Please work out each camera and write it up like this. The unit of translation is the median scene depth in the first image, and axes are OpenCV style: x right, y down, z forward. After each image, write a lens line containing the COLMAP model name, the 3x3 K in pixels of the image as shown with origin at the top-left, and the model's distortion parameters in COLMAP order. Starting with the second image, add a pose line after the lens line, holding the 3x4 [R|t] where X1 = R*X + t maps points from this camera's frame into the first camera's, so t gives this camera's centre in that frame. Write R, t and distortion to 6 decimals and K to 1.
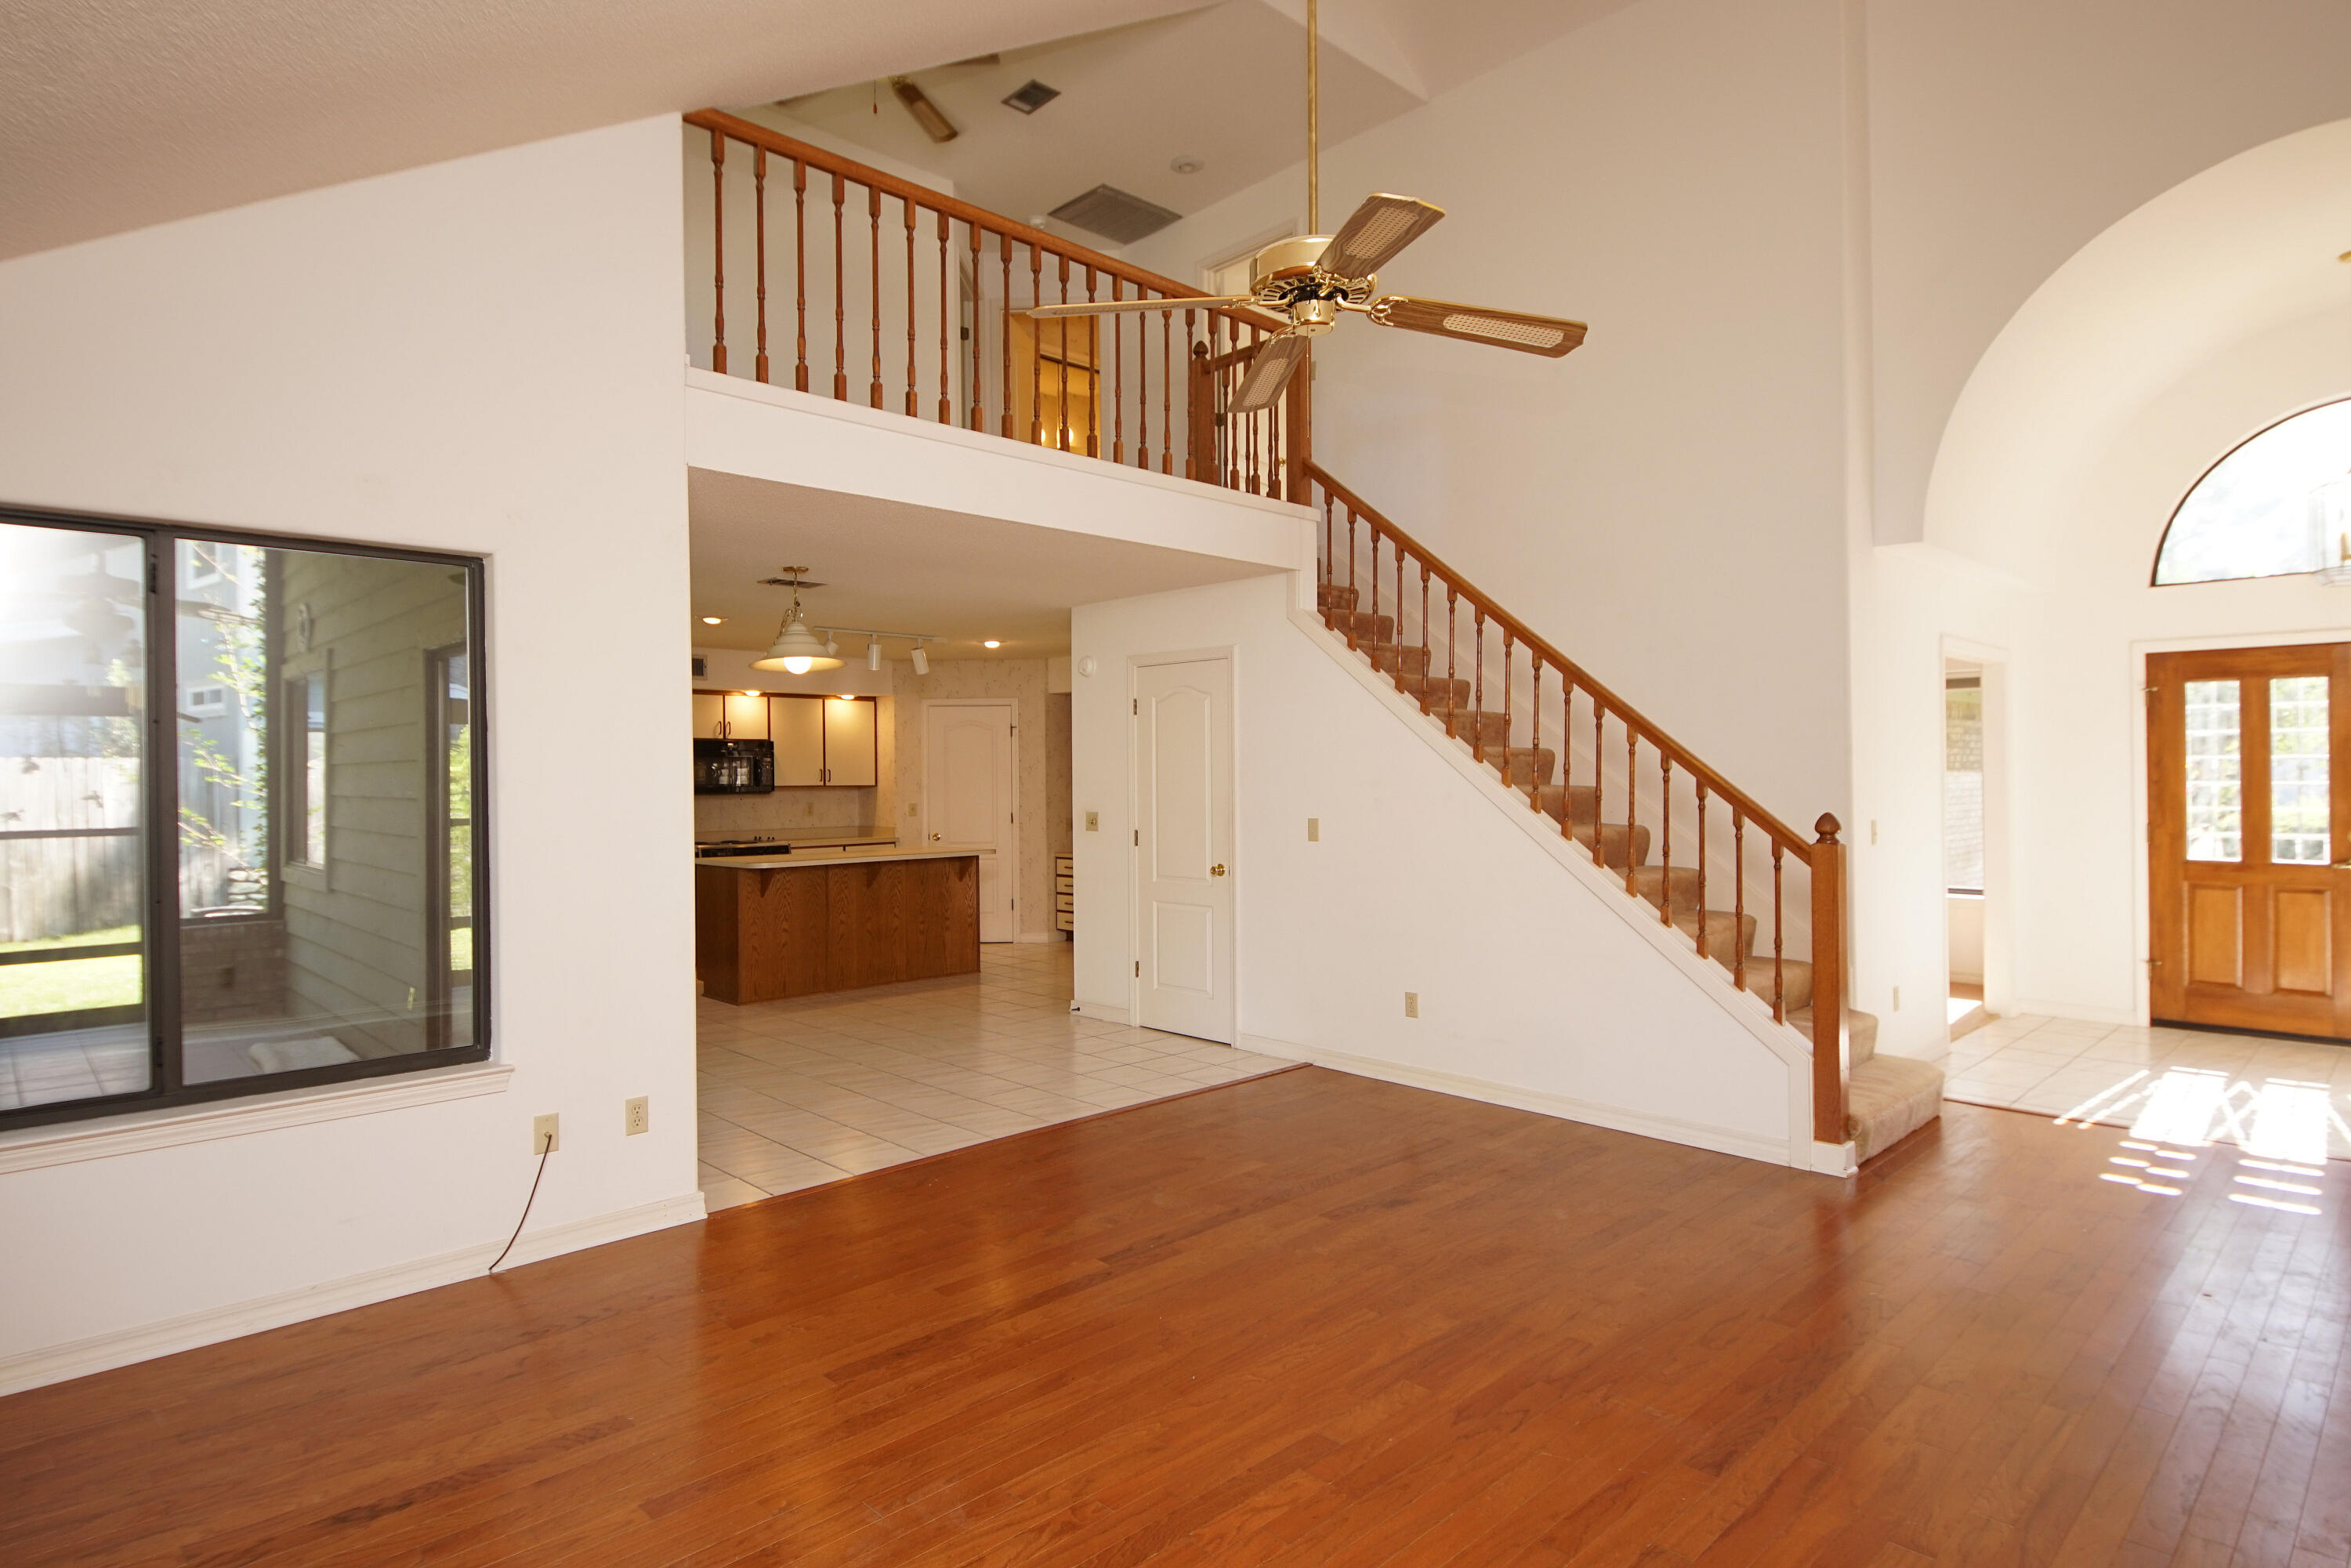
lens RADIAL K [[1257.8, 0, 1160.3], [0, 1257.8, 776.4], [0, 0, 1]] dist [0.037143, -0.034108]
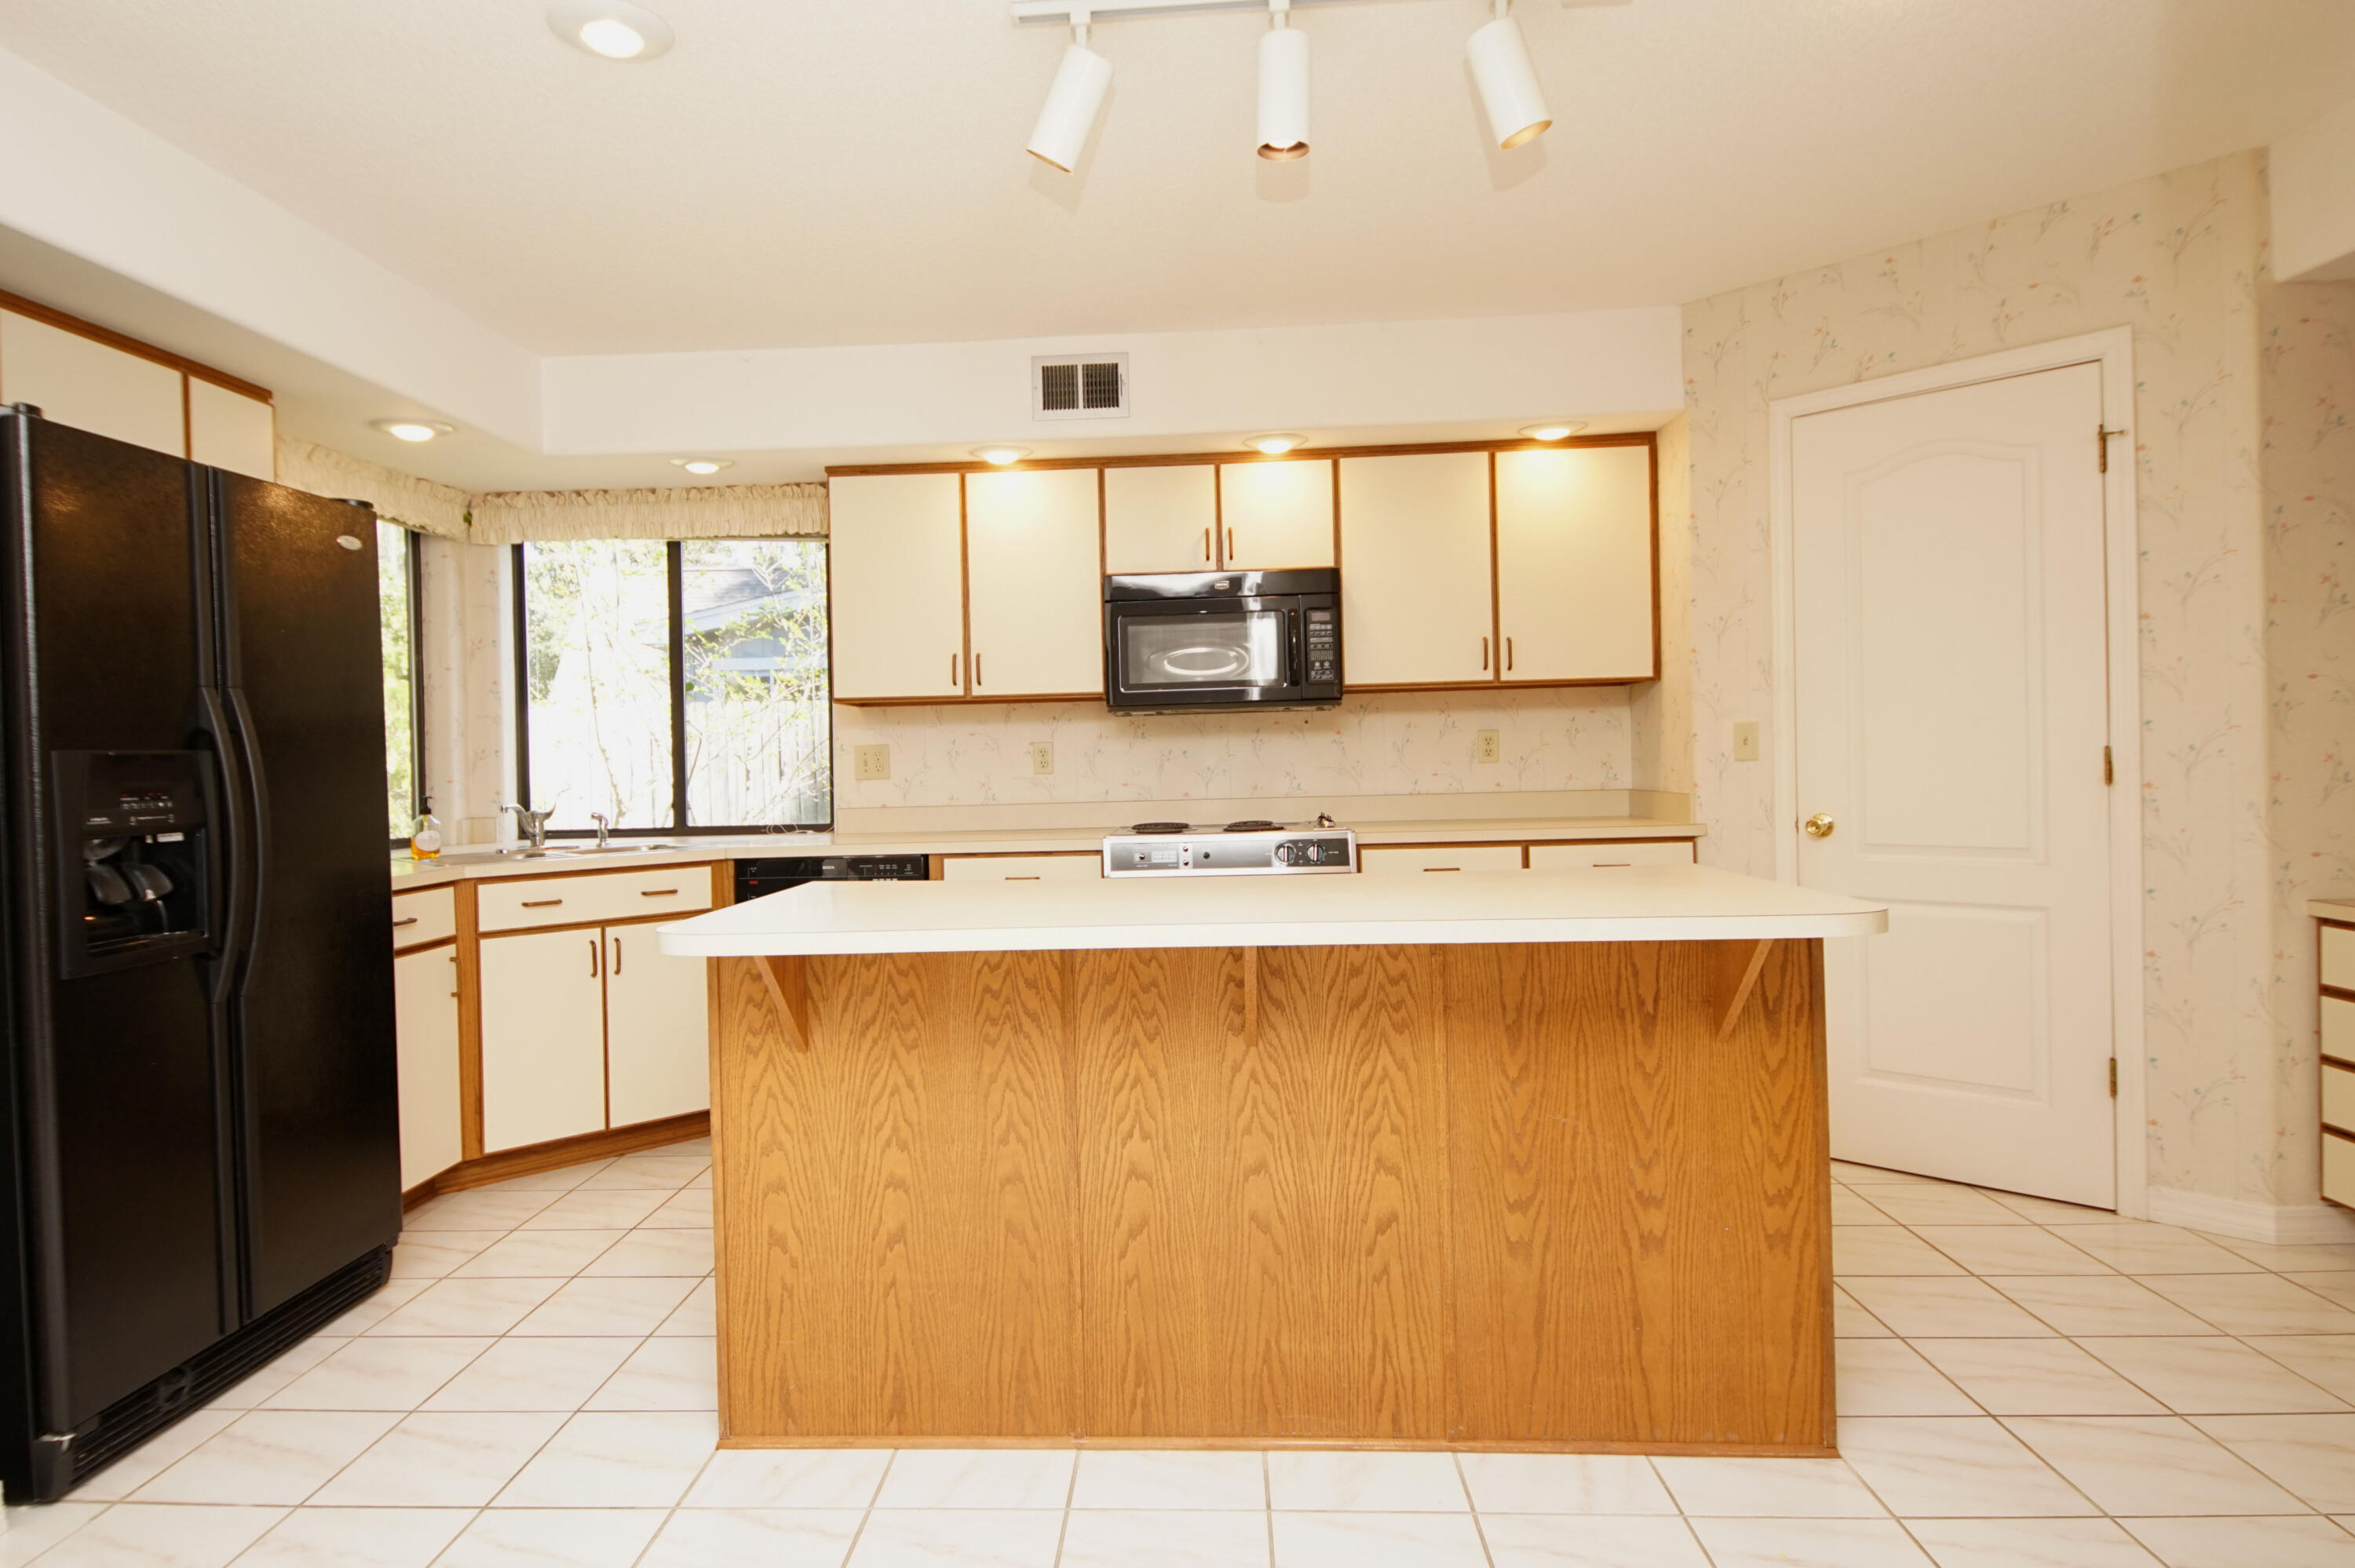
lens RADIAL K [[1325.8, 0, 1136.2], [0, 1325.8, 773.0], [0, 0, 1]] dist [0.046479, -0.039064]
pose [[0.679994, -0.003065, -0.733211, -0.049228], [0.022016, 0.999626, 0.016239, 0.027087], [0.732887, -0.027185, 0.679807, 0.684454]]
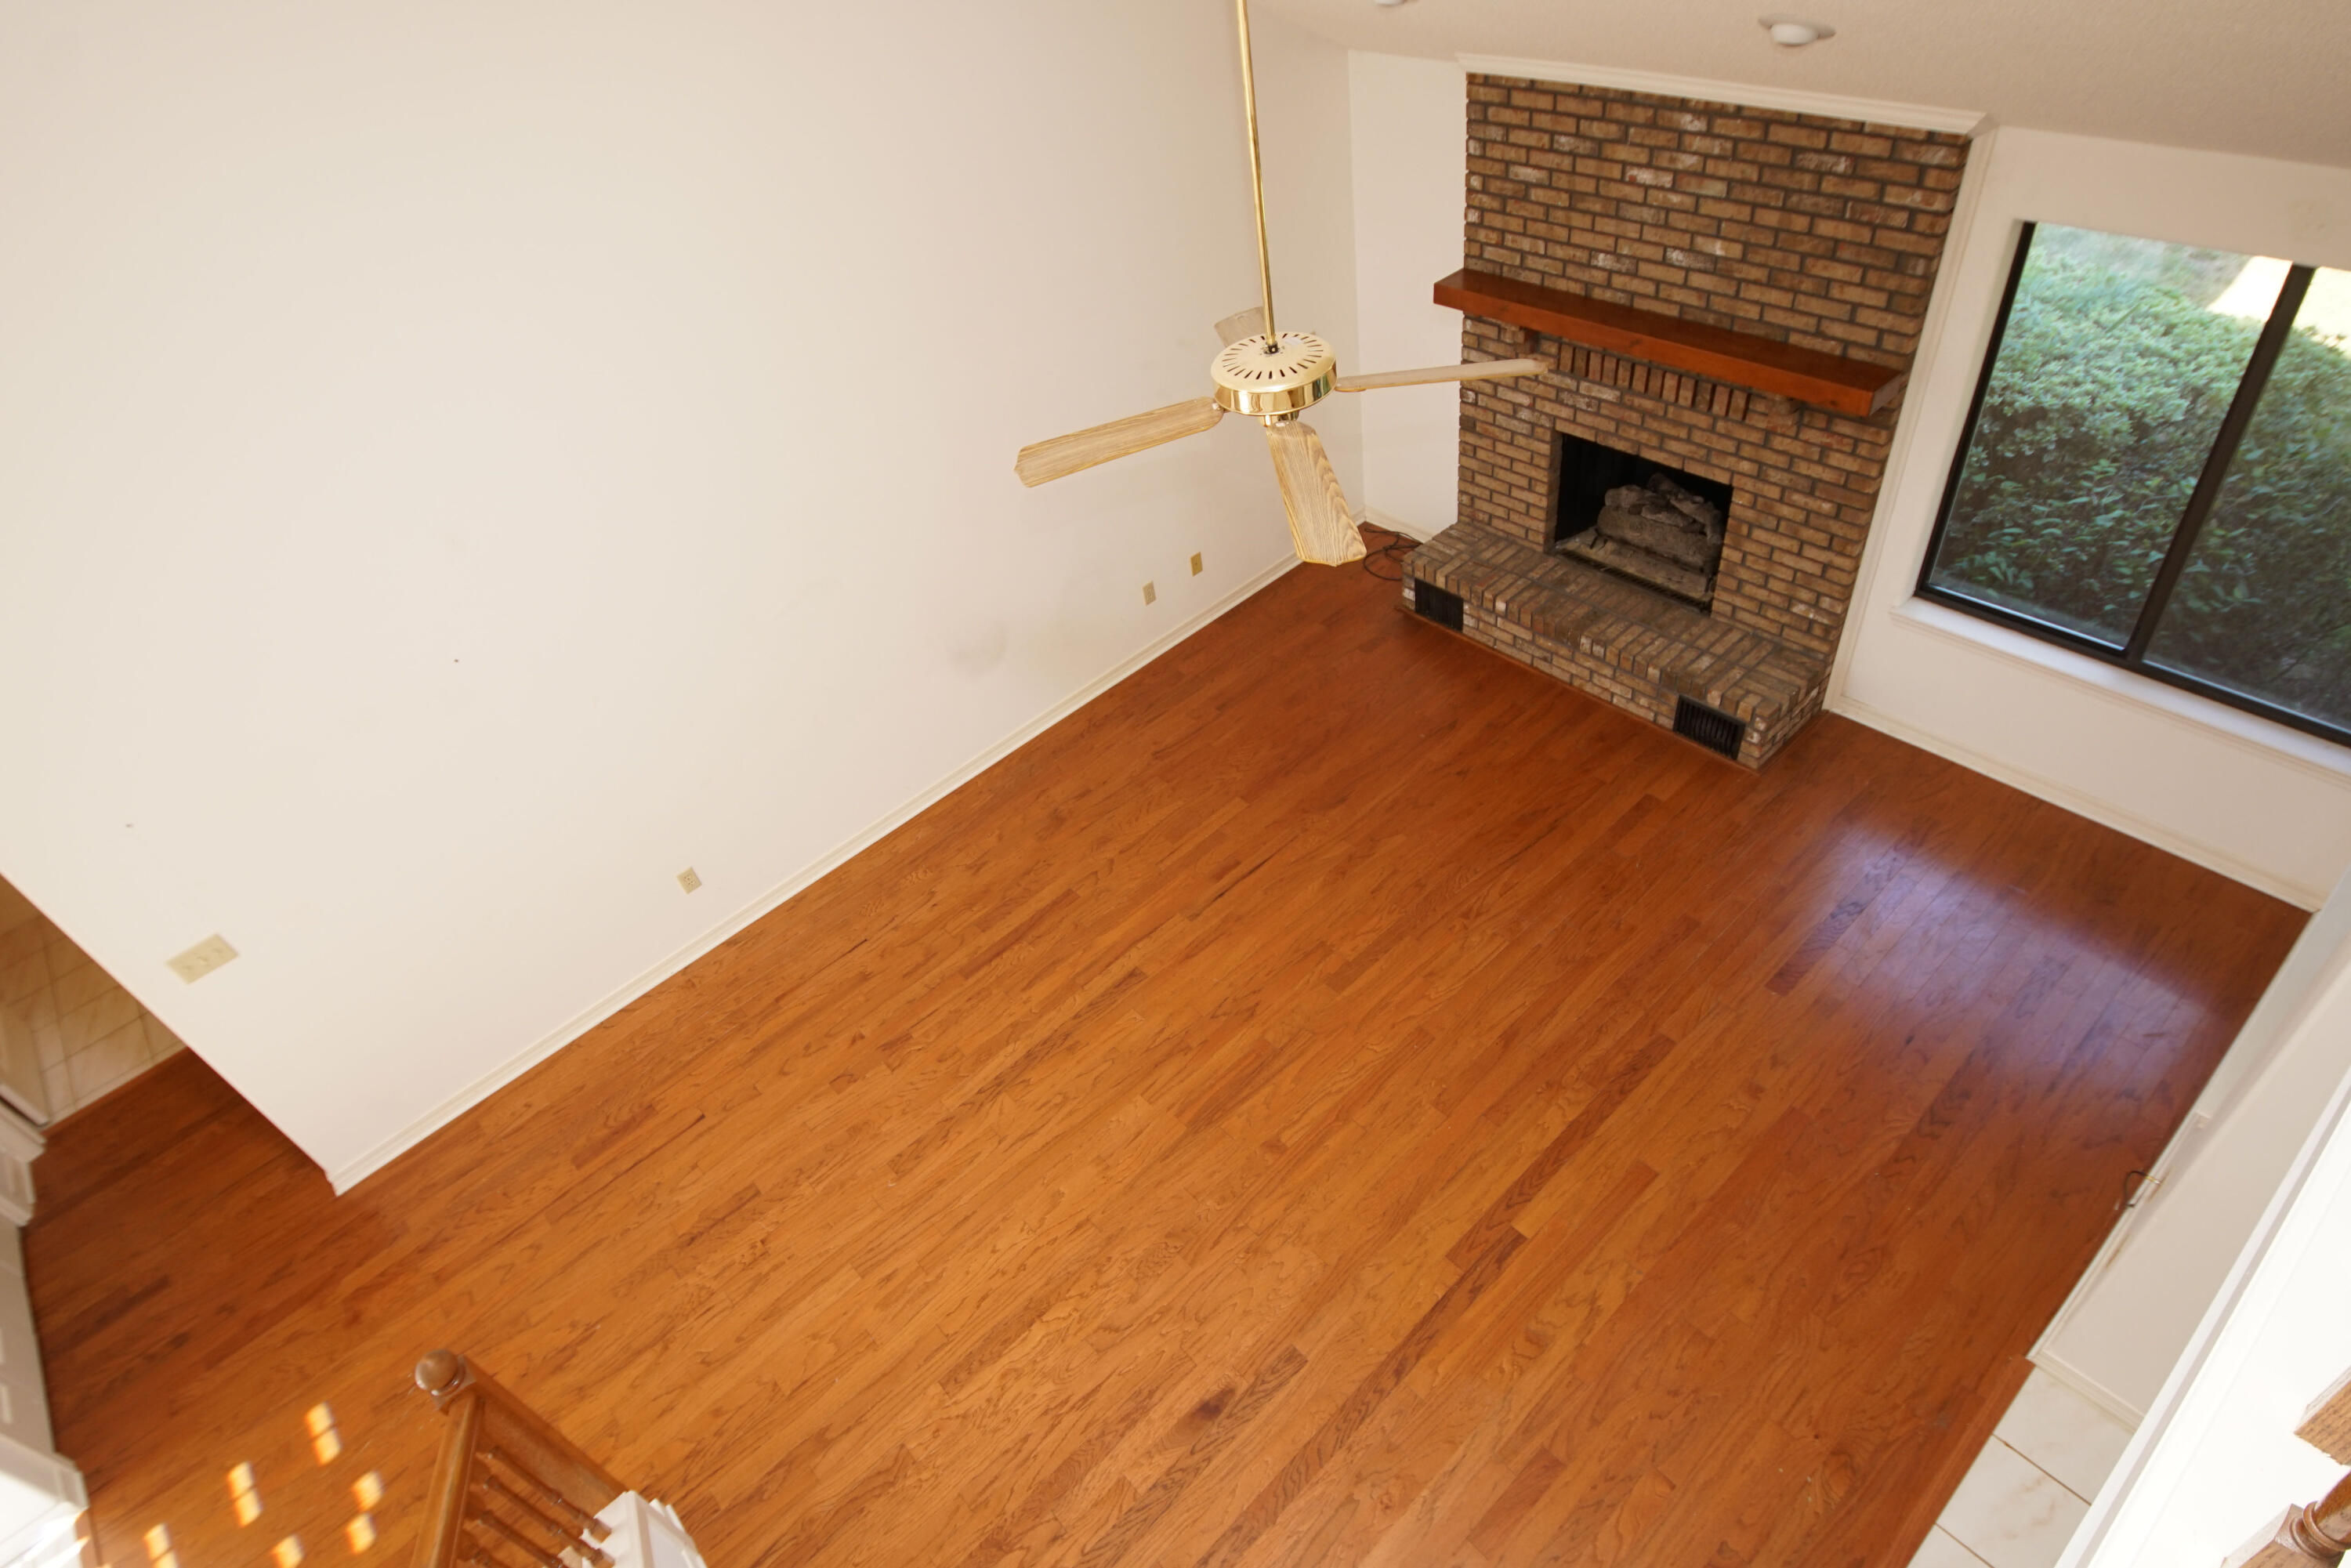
lens RADIAL K [[1257.7, 0, 1155.8], [0, 1257.7, 772.9], [0, 0, 1]] dist [0.045897, -0.049065]
pose [[-0.987539, 0.084640, 0.132679, 0.031157], [0.152373, 0.725133, 0.671540, -0.241055], [-0.039371, 0.683388, -0.728993, 0.561321]]
